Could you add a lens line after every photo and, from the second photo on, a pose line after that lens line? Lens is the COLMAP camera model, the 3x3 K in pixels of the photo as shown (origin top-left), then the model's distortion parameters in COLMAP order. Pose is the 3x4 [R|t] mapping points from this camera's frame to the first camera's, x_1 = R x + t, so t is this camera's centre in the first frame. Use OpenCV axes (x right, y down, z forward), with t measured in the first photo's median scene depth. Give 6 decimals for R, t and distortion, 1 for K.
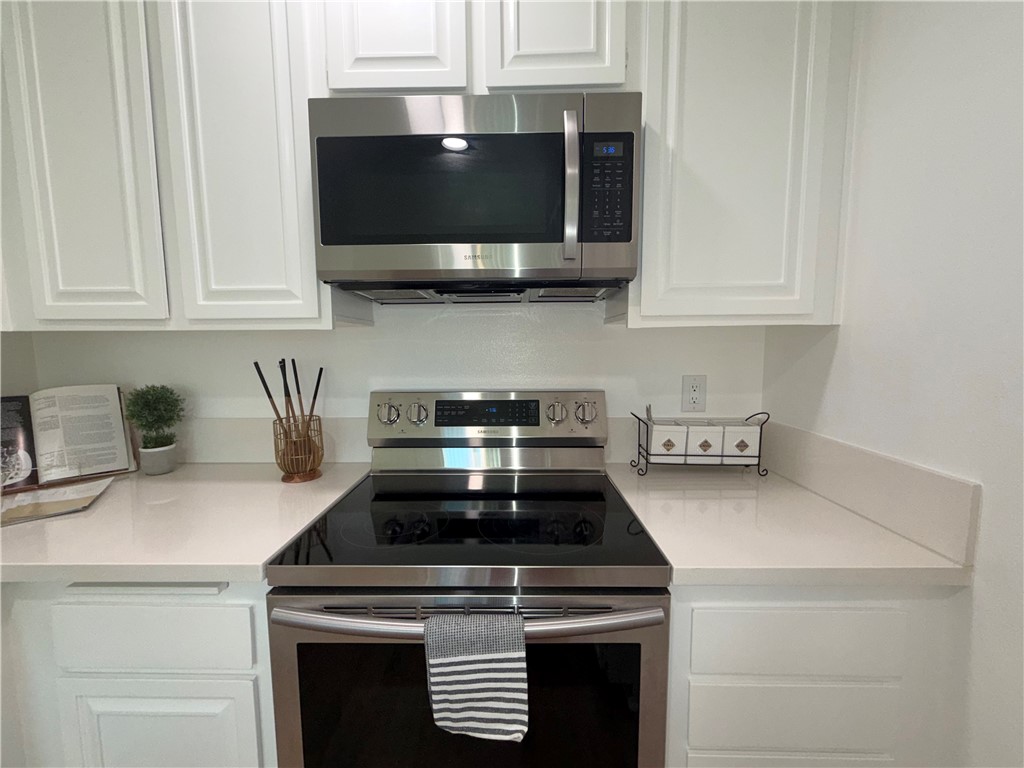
lens RADIAL K [[409.6, 0, 517.7], [0, 409.6, 384.2], [0, 0, 1]] dist [-0.001655, 0.000150]
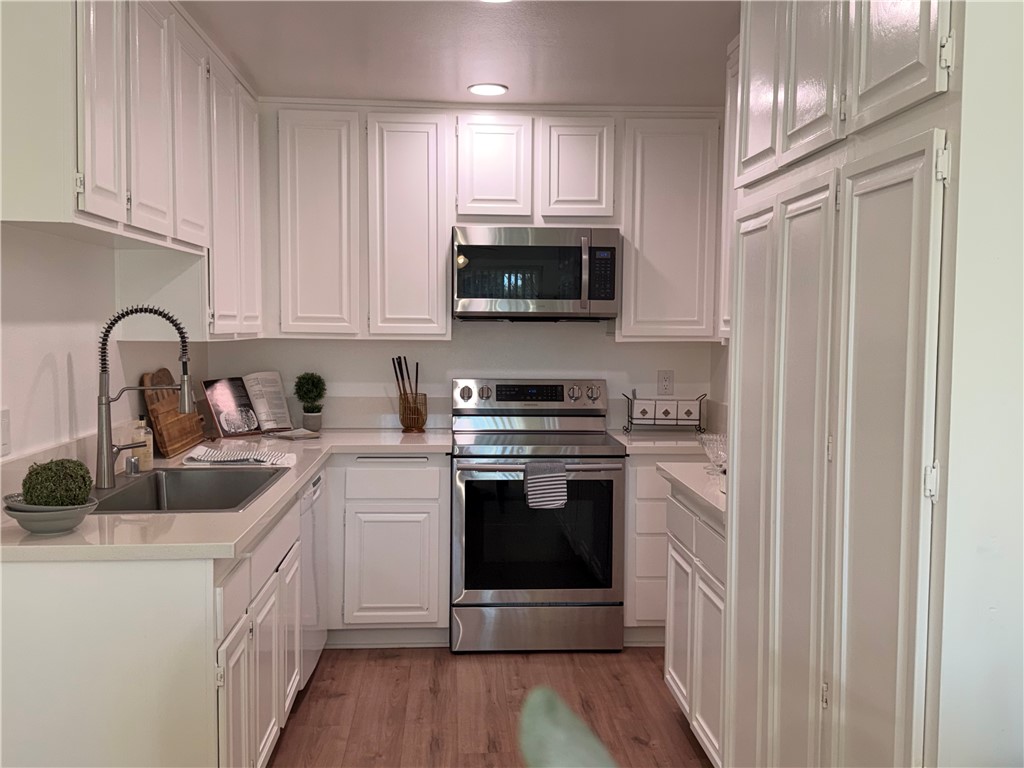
lens RADIAL K [[1029.8, 0, 520.5], [0, 1029.8, 388.8], [0, 0, 1]] dist [-0.004272, 0.000000]
pose [[0.997614, 0.009829, 0.068332, -0.404579], [-0.007478, 0.999374, -0.034575, 0.203566], [-0.068629, 0.033982, 0.997063, -3.082934]]
